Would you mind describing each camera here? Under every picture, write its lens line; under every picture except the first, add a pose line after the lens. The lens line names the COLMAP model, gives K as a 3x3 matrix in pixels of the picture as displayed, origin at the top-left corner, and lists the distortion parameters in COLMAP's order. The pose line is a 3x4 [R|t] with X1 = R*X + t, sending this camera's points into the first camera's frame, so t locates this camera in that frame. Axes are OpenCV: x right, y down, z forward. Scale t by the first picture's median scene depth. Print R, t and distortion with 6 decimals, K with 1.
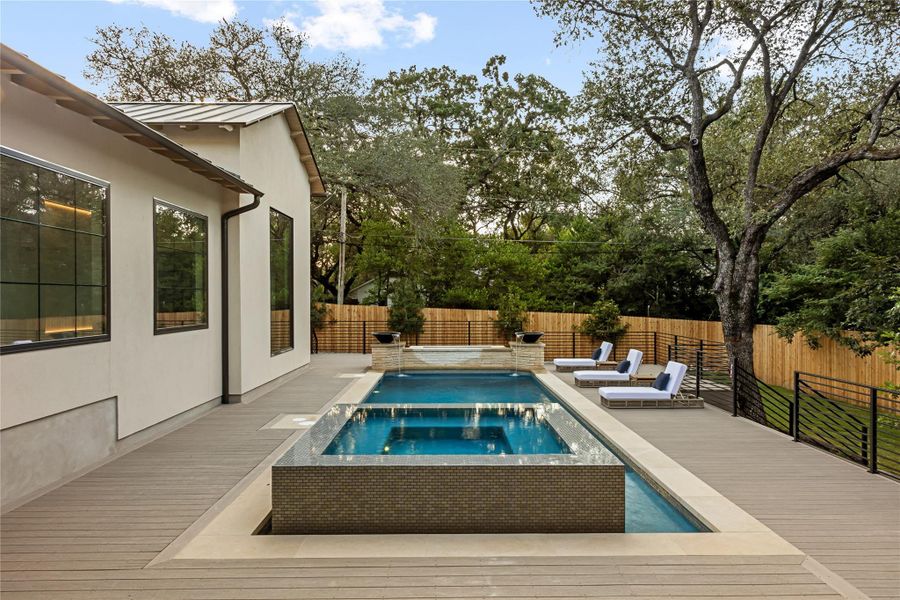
lens RADIAL K [[600.8, 0, 451.4], [0, 600.8, 299.1], [0, 0, 1]] dist [0.004505, 0.000150]
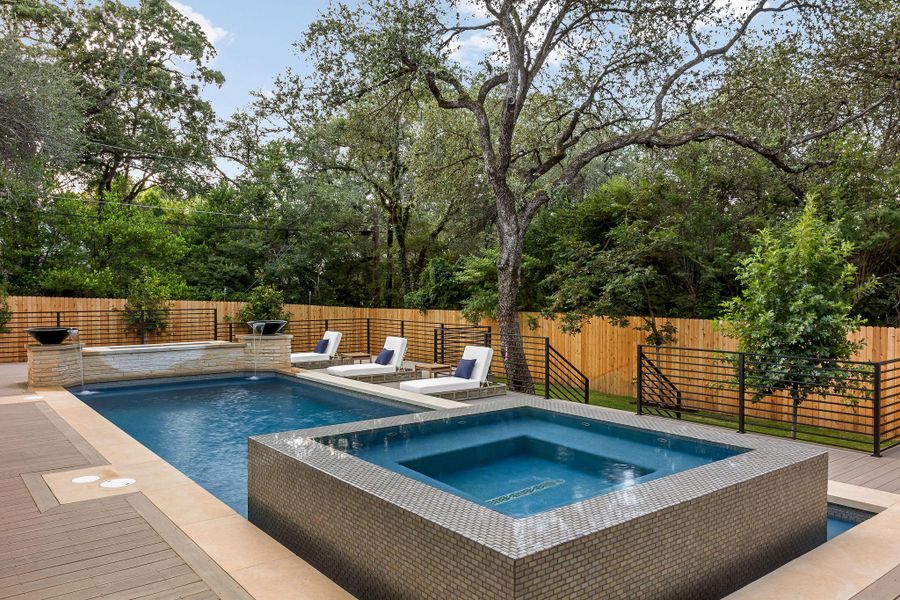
lens RADIAL K [[671.5, 0, 449.5], [0, 671.5, 299.8], [0, 0, 1]] dist [0.003977, -0.009055]
pose [[0.793689, -0.010575, 0.608232, -0.111165], [0.002232, 0.999893, 0.014472, 0.009066], [-0.608319, -0.010129, 0.793628, 0.098501]]
